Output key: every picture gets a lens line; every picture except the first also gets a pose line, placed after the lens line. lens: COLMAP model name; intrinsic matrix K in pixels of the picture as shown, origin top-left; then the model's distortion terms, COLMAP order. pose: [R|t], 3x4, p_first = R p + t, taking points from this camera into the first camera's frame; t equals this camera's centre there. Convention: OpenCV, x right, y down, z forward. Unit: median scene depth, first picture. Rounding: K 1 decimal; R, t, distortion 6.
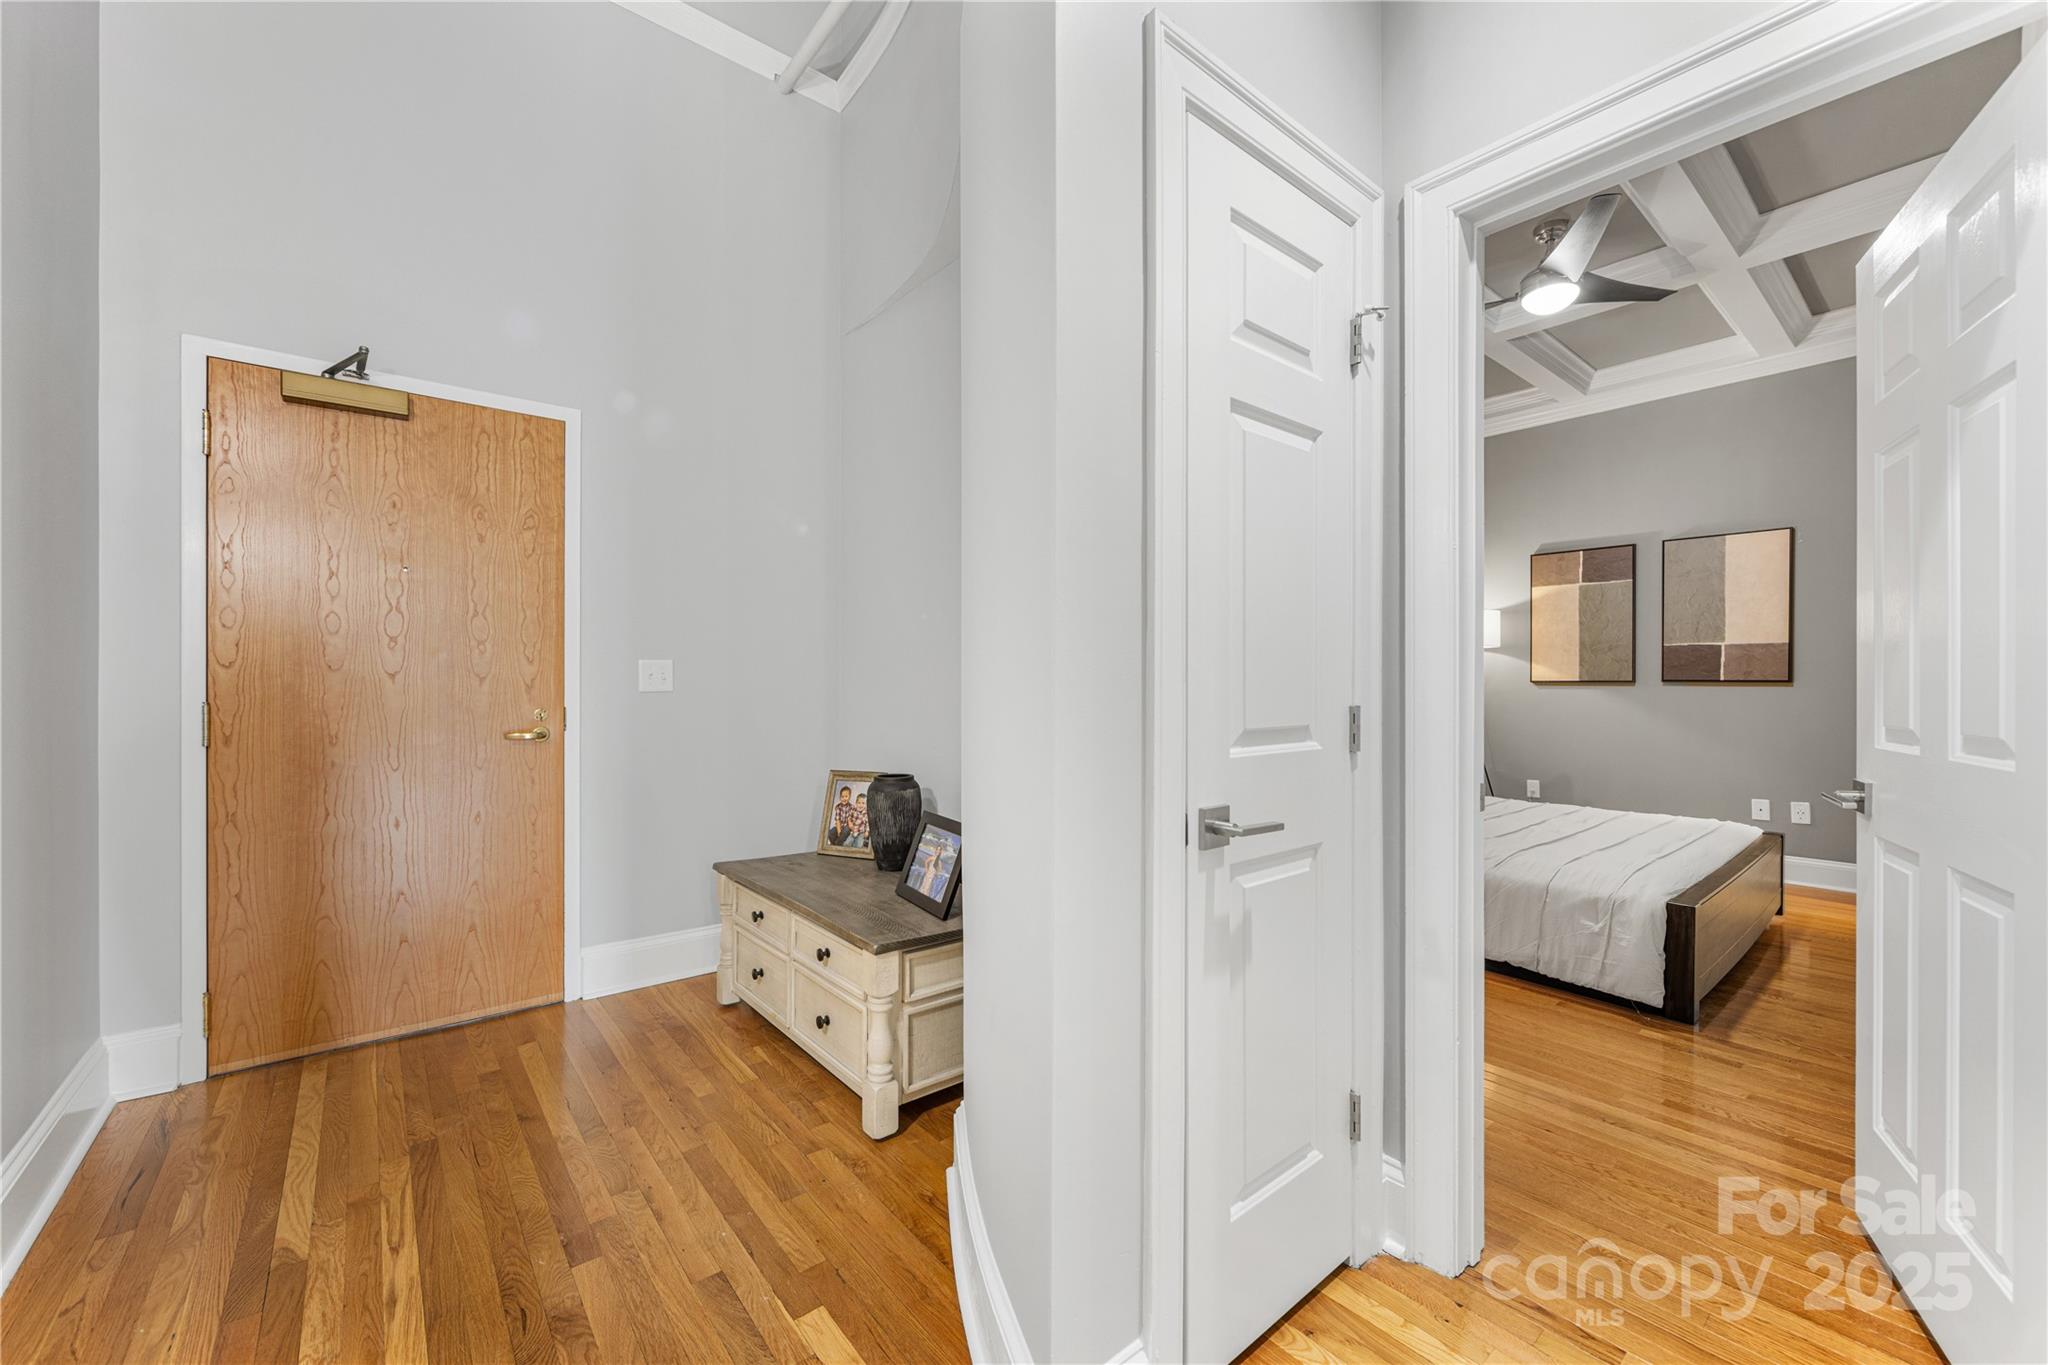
lens RADIAL K [[805.8, 0, 1023.2], [0, 805.8, 686.6], [0, 0, 1]] dist [-0.001132, -0.000414]
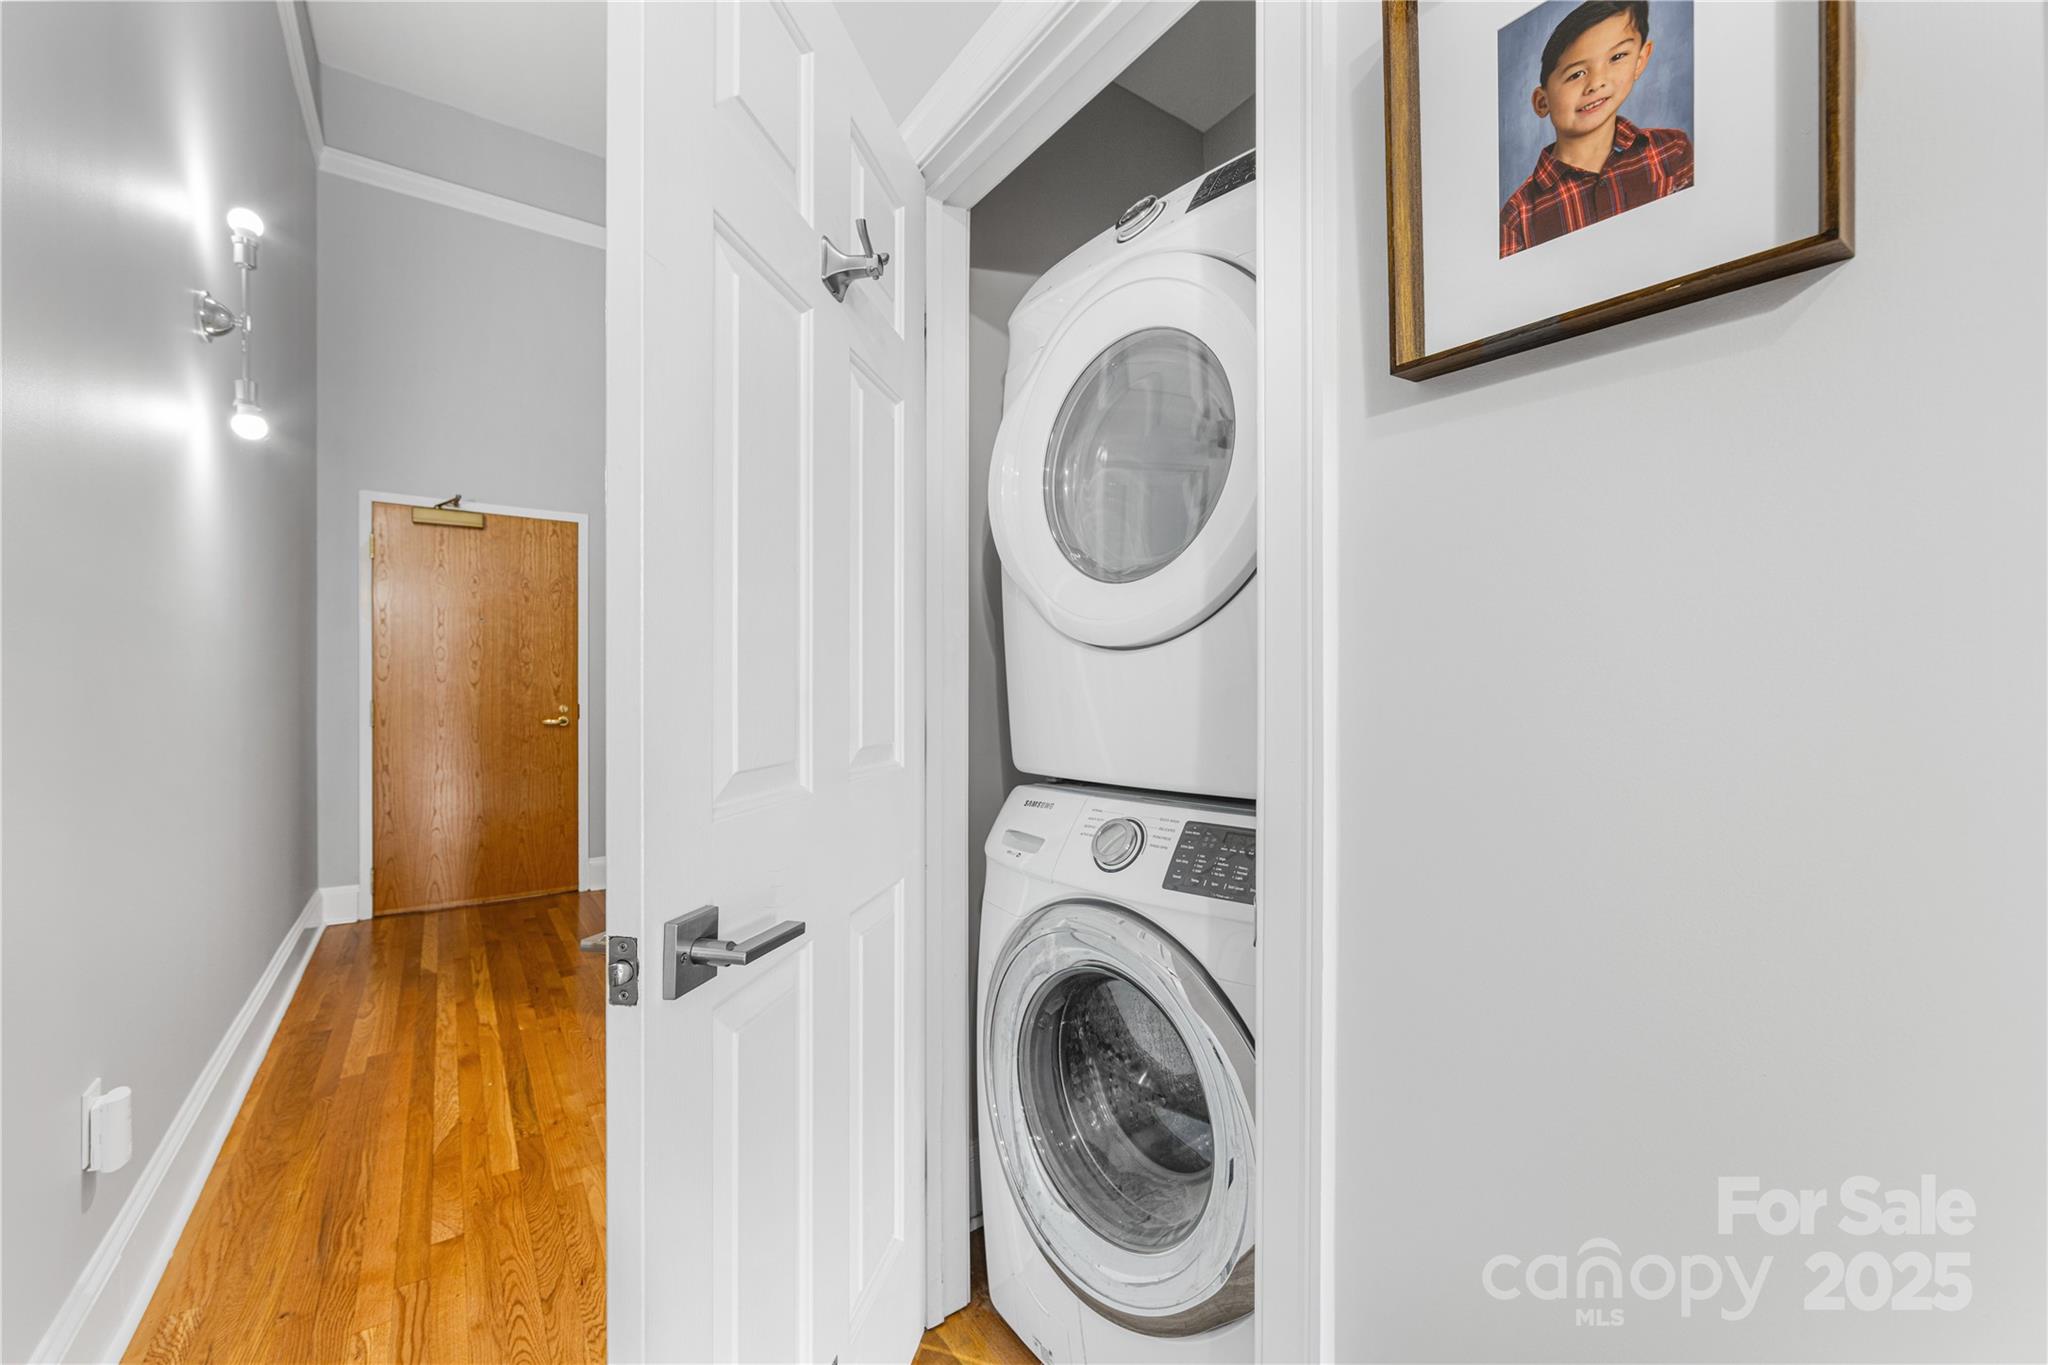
lens RADIAL K [[805.8, 0, 1023.2], [0, 805.8, 686.6], [0, 0, 1]] dist [-0.001132, -0.000414]
pose [[0.998124, -0.005256, -0.061003, 0.489418], [0.005032, 0.999980, -0.003820, 0.002965], [0.061022, 0.003506, 0.998130, -0.644012]]
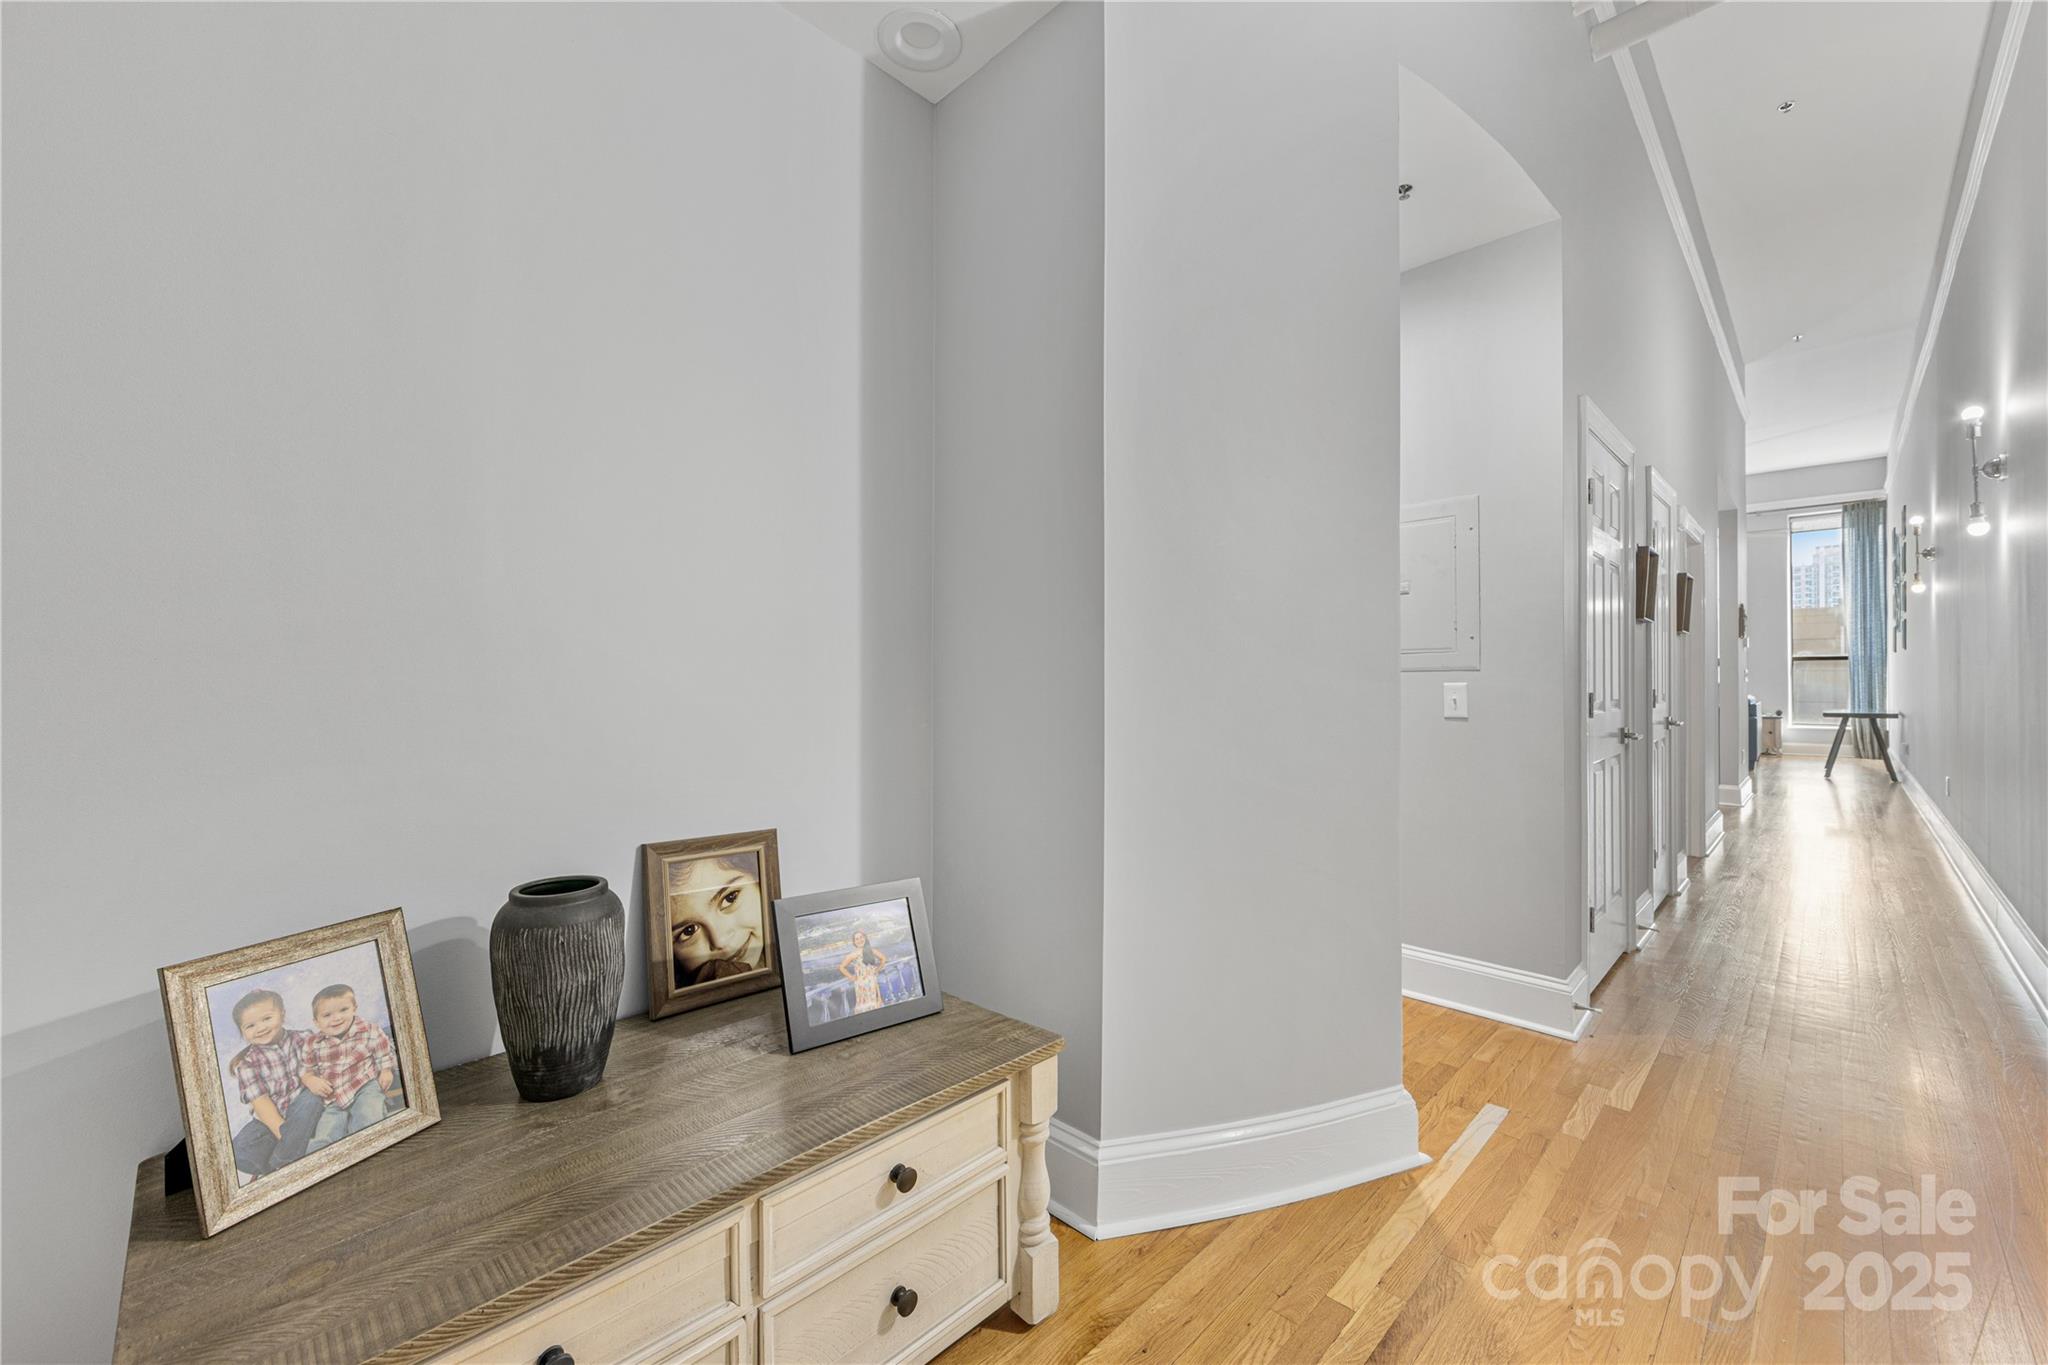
lens RADIAL K [[805.8, 0, 1023.2], [0, 805.8, 686.6], [0, 0, 1]] dist [-0.001132, -0.000414]
pose [[-0.093468, -0.003787, 0.995615, -0.915509], [0.003387, 0.999986, 0.004122, -0.009362], [-0.995617, 0.003757, -0.093453, 1.098271]]
